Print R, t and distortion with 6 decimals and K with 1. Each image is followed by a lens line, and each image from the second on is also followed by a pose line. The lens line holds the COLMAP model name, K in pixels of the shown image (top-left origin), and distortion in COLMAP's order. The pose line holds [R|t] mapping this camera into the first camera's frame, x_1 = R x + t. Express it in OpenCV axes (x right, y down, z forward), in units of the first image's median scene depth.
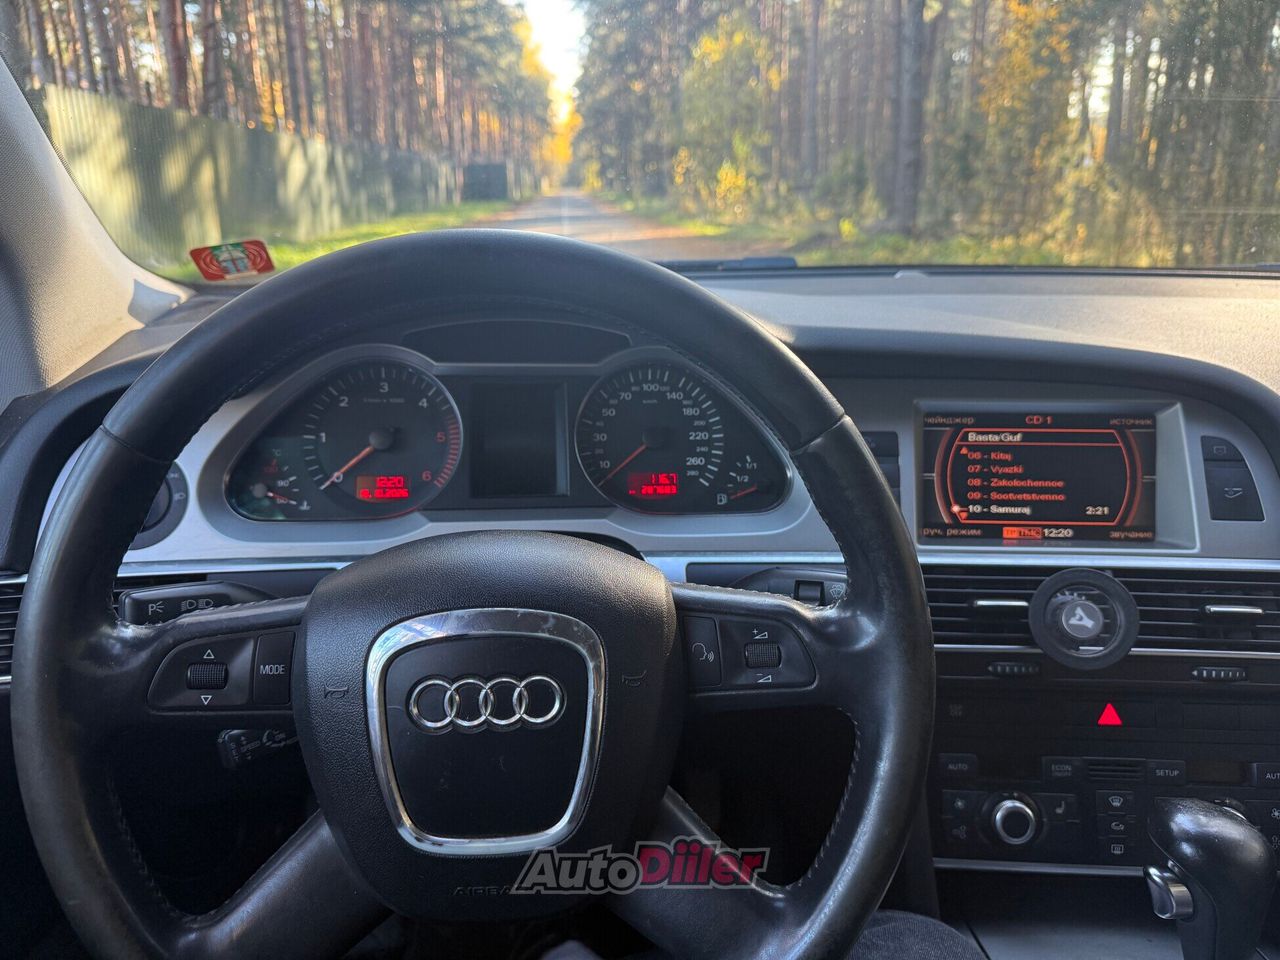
lens RADIAL K [[871.5, 0, 640.0], [0, 871.5, 480.0], [0, 0, 1]] dist [-0.007865, -0.002591]
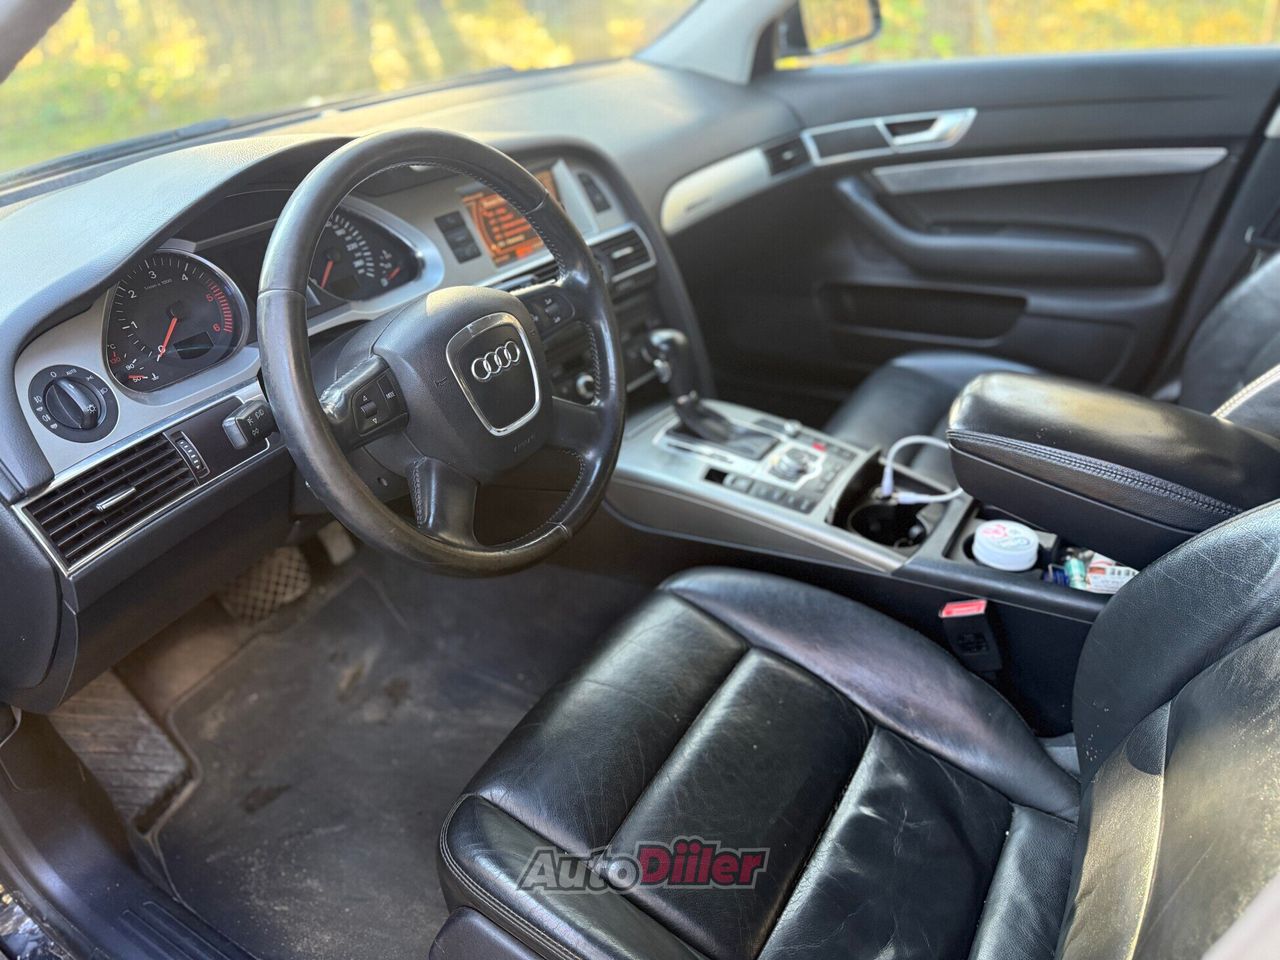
lens RADIAL K [[871.5, 0, 640.0], [0, 871.5, 480.0], [0, 0, 1]] dist [-0.007865, -0.002591]
pose [[0.567729, -0.448235, 0.690485, -0.894109], [0.292559, 0.893869, 0.339717, -0.057388], [-0.769476, 0.009140, 0.638610, -0.344777]]
